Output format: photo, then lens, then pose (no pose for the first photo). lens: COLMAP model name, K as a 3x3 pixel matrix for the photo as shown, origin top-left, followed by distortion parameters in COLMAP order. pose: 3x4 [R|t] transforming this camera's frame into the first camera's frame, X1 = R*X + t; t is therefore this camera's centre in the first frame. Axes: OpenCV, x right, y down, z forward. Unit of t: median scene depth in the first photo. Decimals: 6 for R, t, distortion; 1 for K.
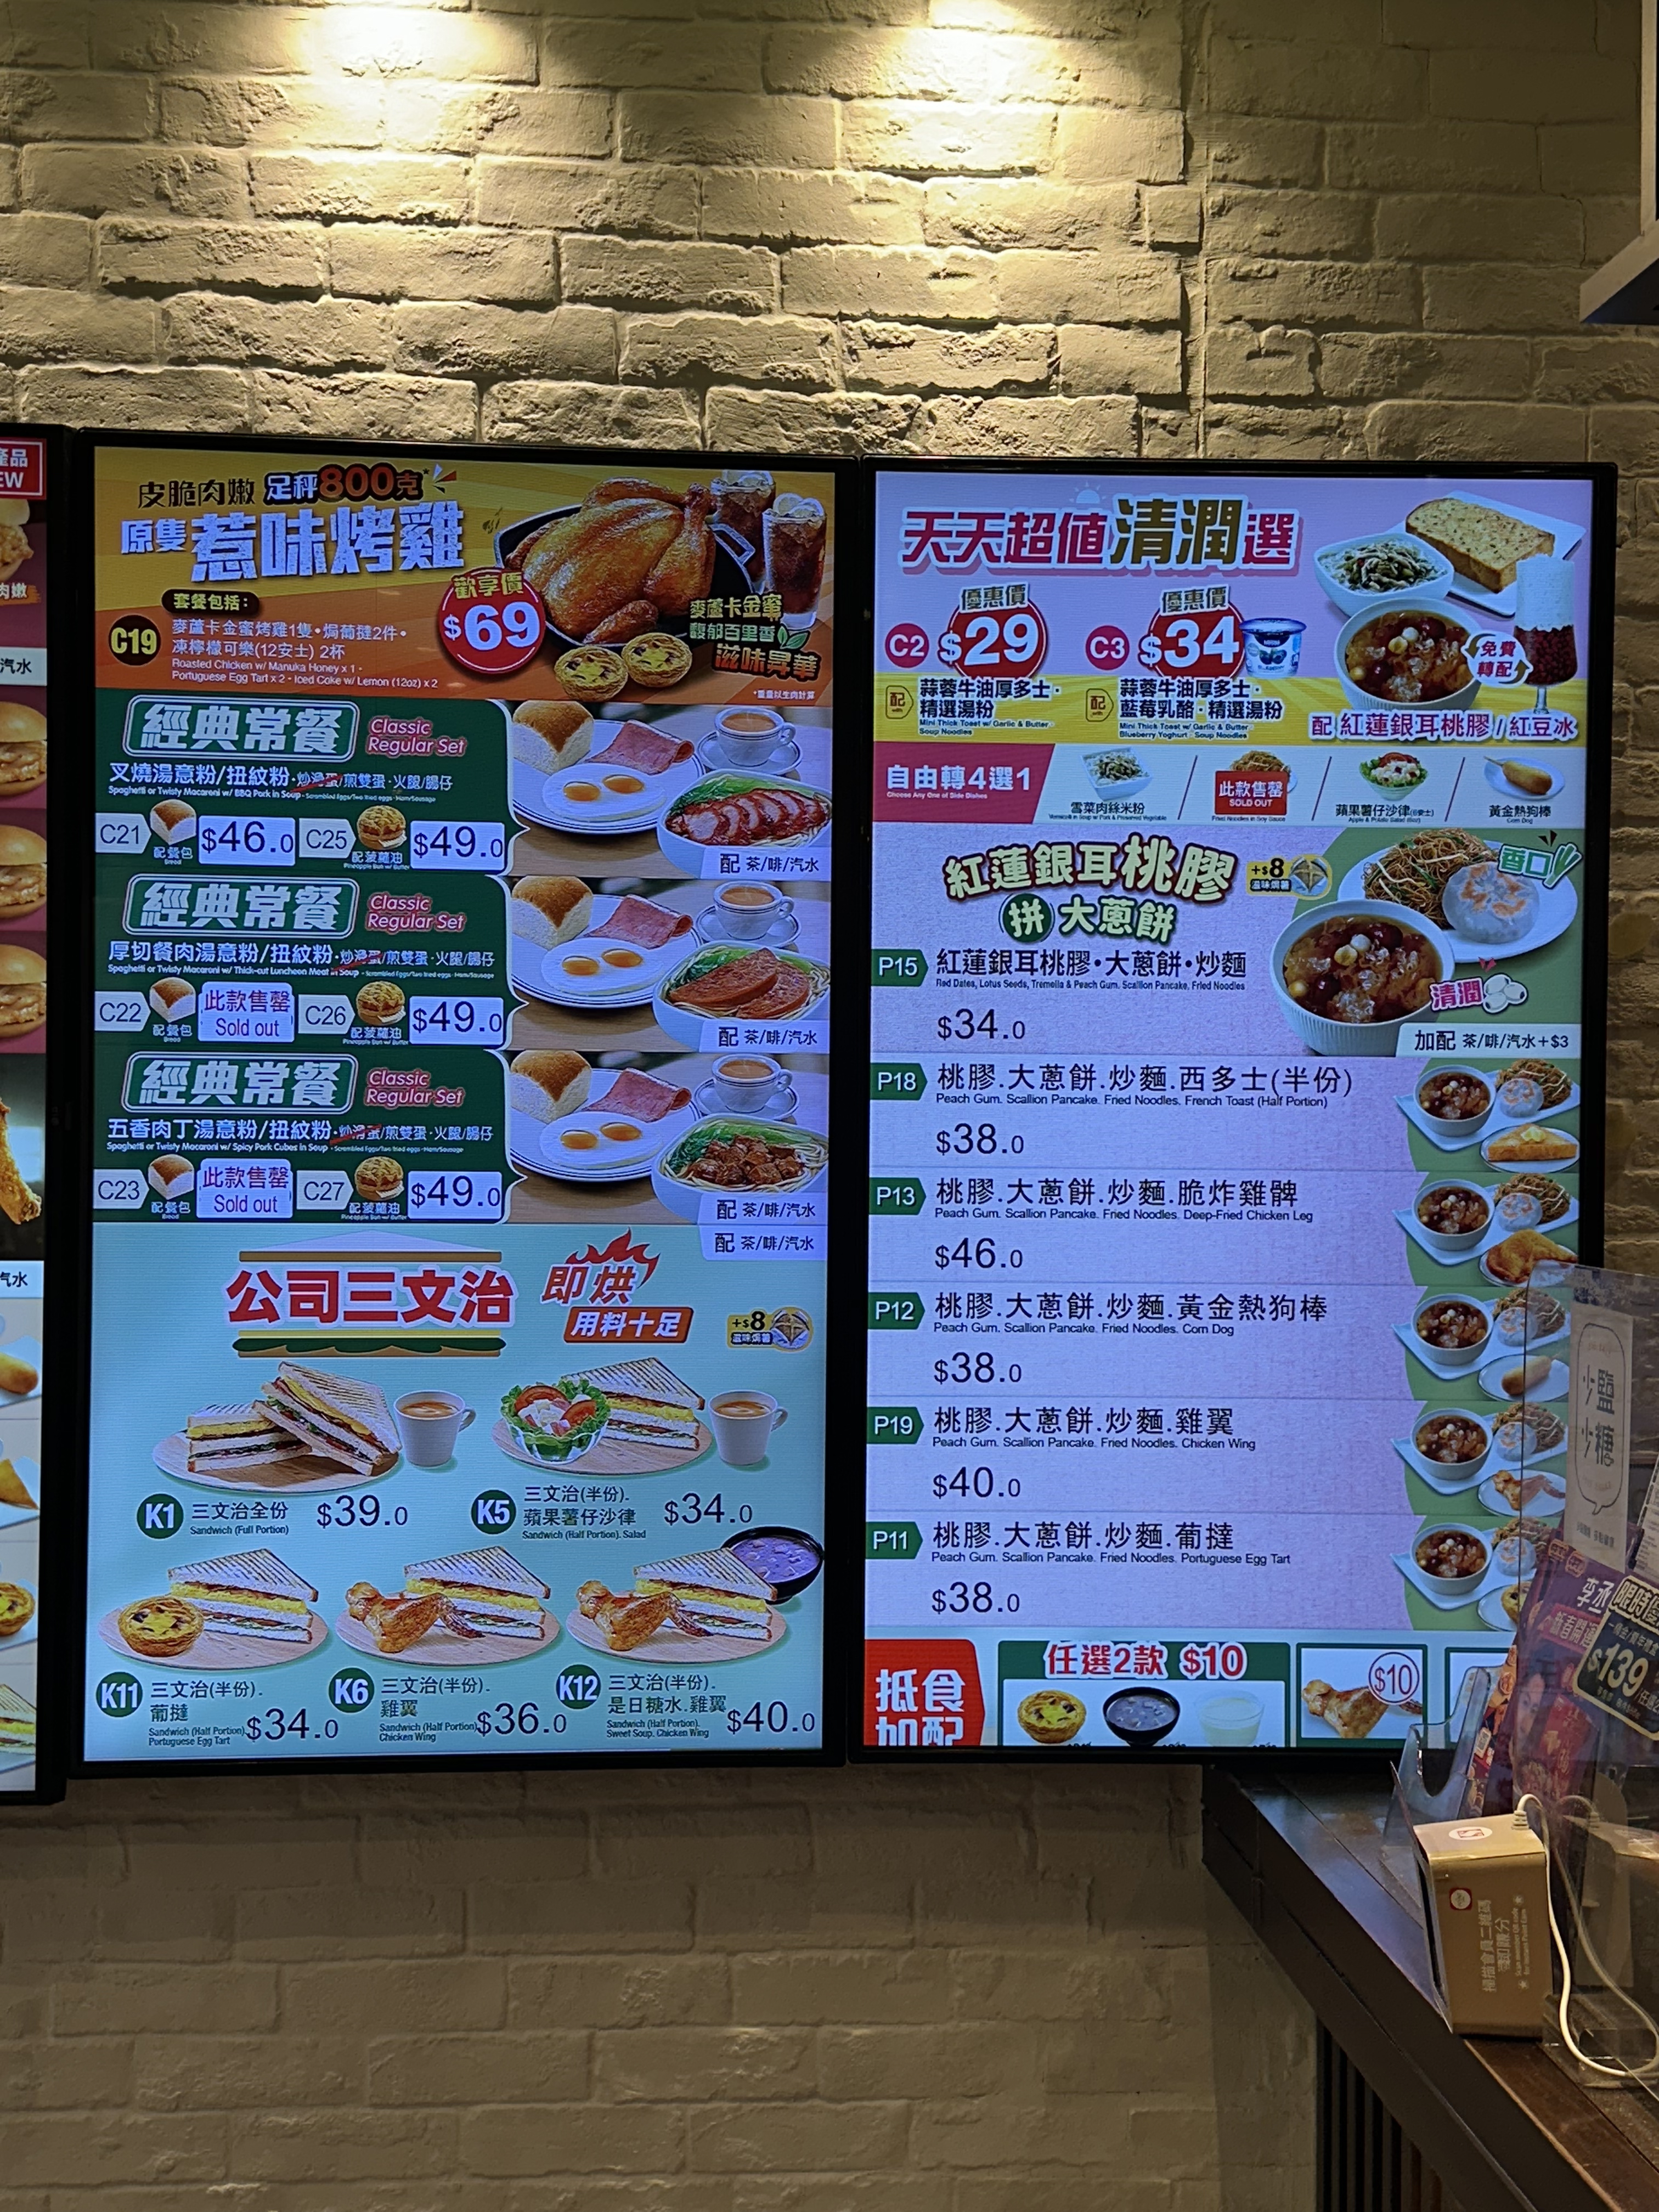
lens RADIAL K [[2602.7, 0, 827.8], [0, 2602.7, 1115.7], [0, 0, 1]] dist [0.014589, 0.000000]
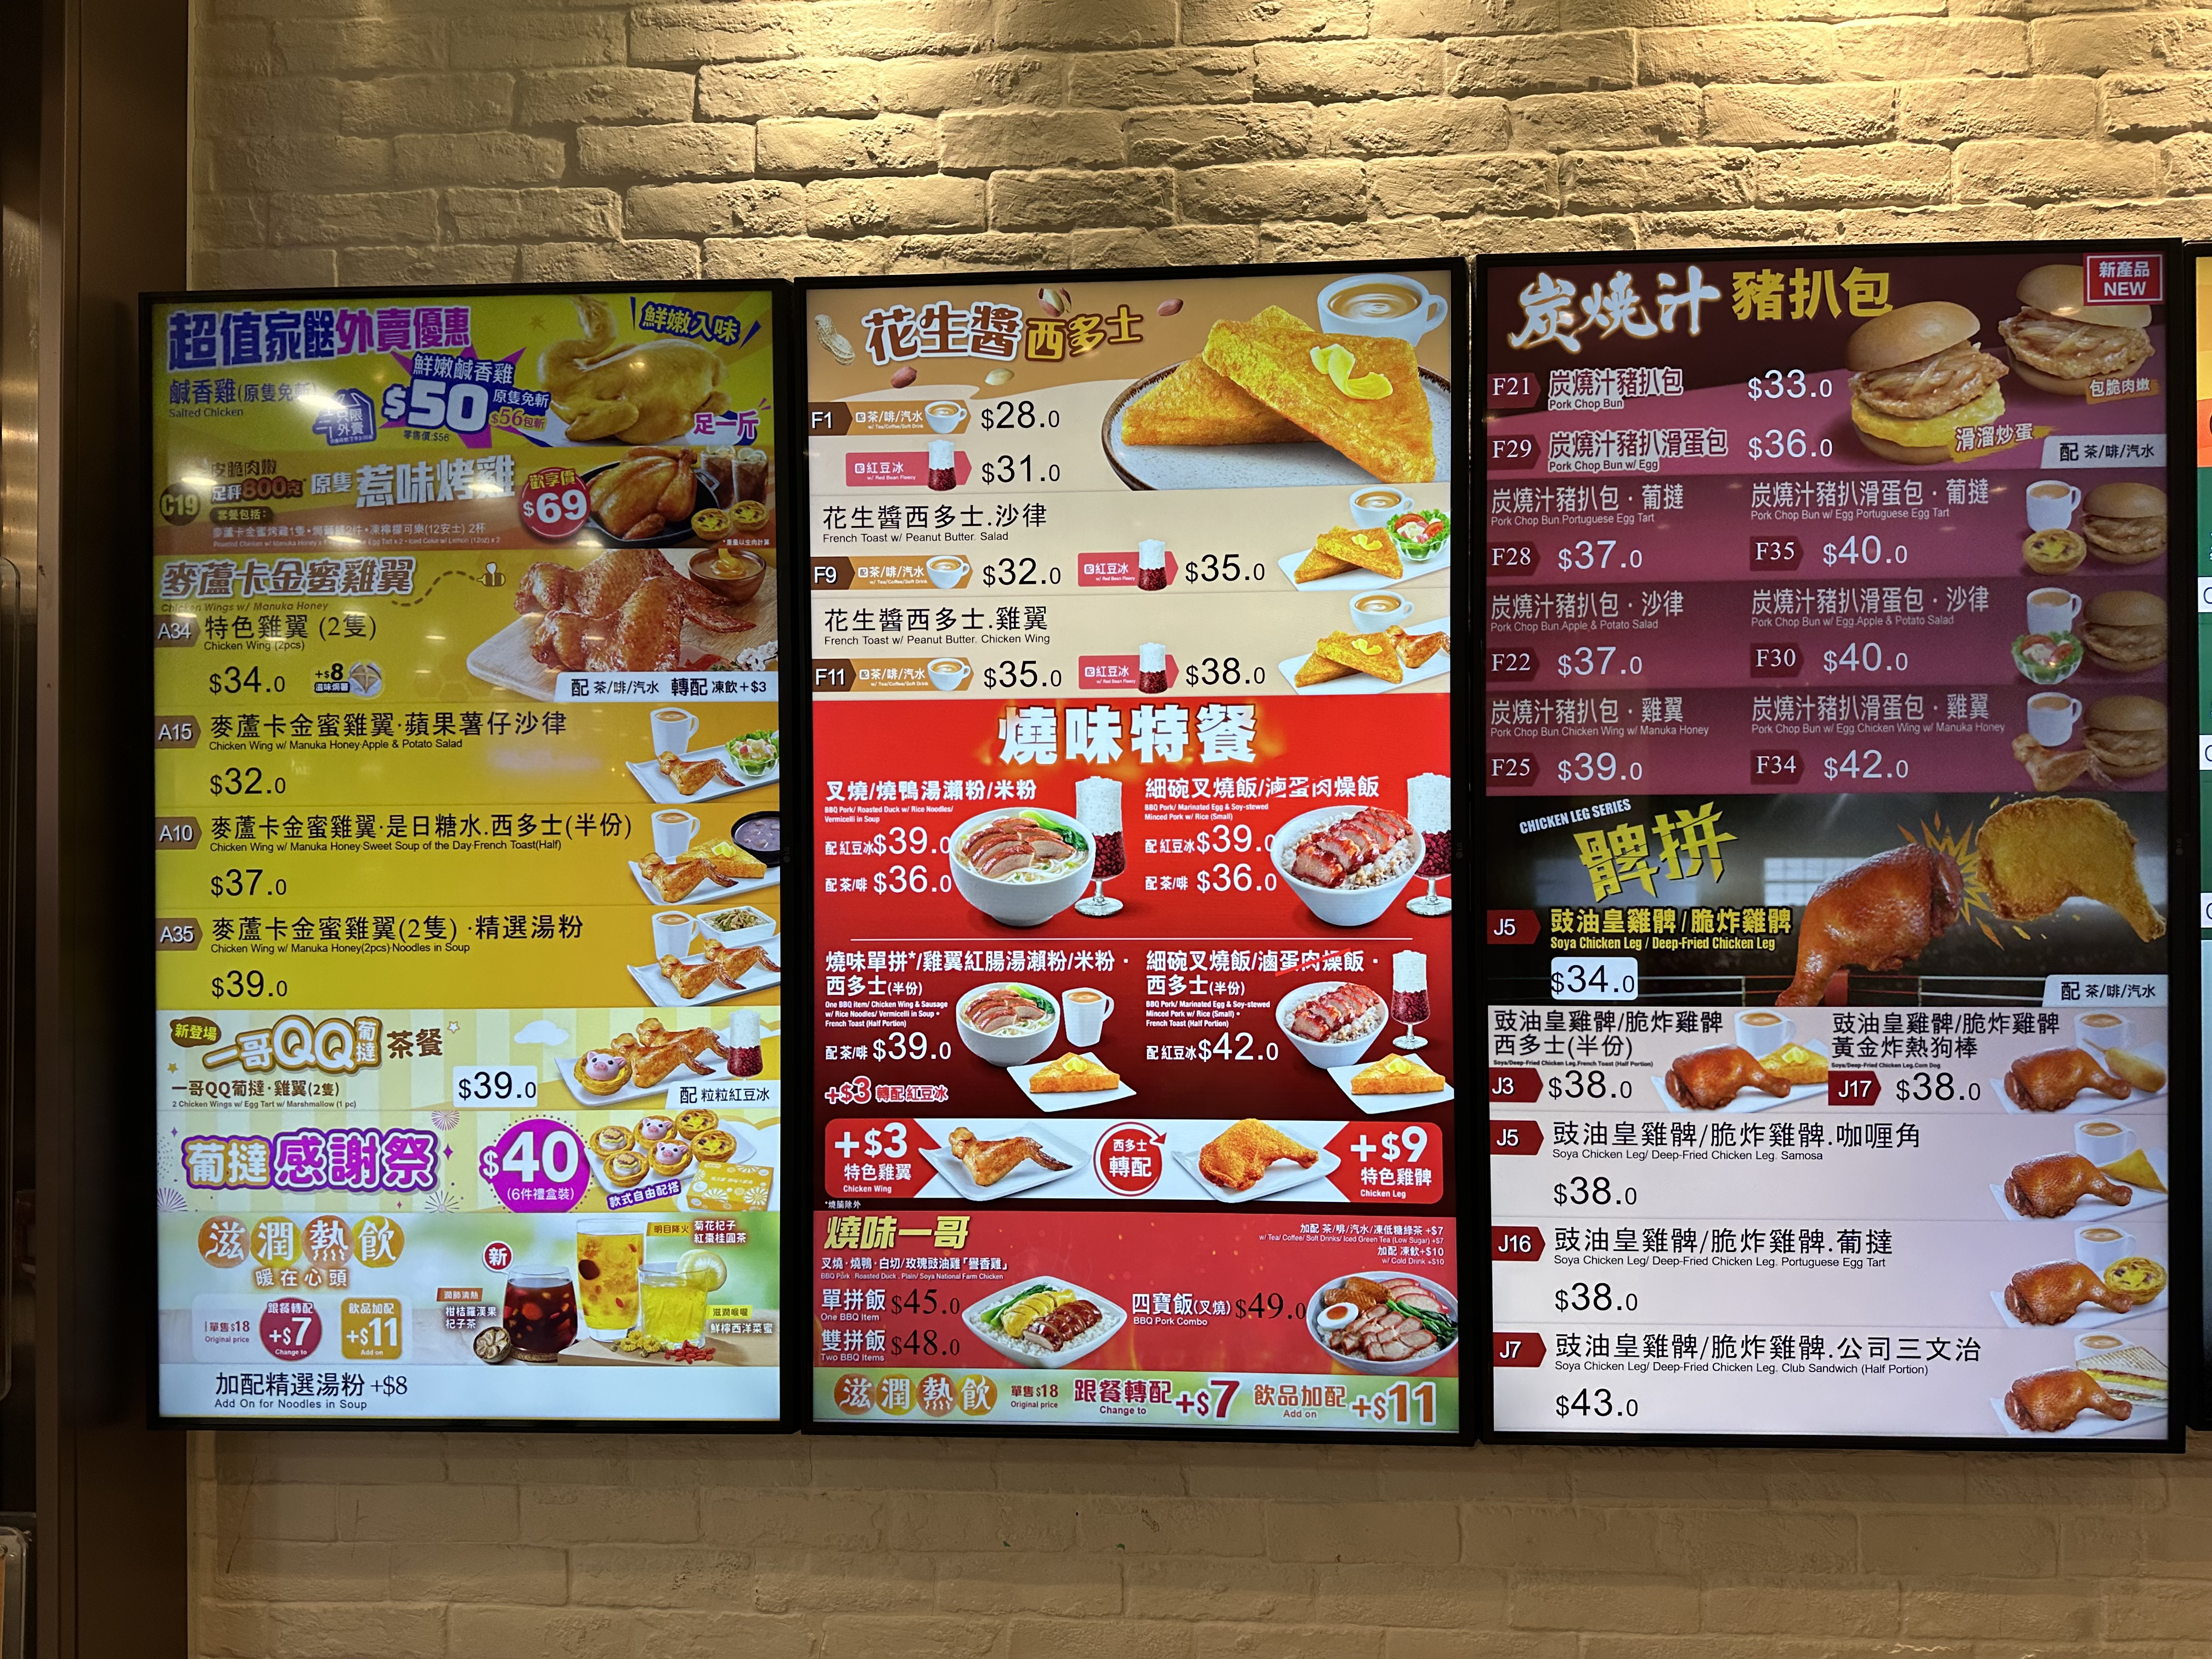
lens RADIAL K [[1536.2, 0, 1107.0], [0, 1536.2, 815.5], [0, 0, 1]] dist [-0.000774, 0.000773]
pose [[0.991060, -0.016562, -0.132383, -0.636881], [0.015202, 0.999821, -0.011275, -0.011992], [0.132546, 0.009162, 0.991134, 0.262273]]
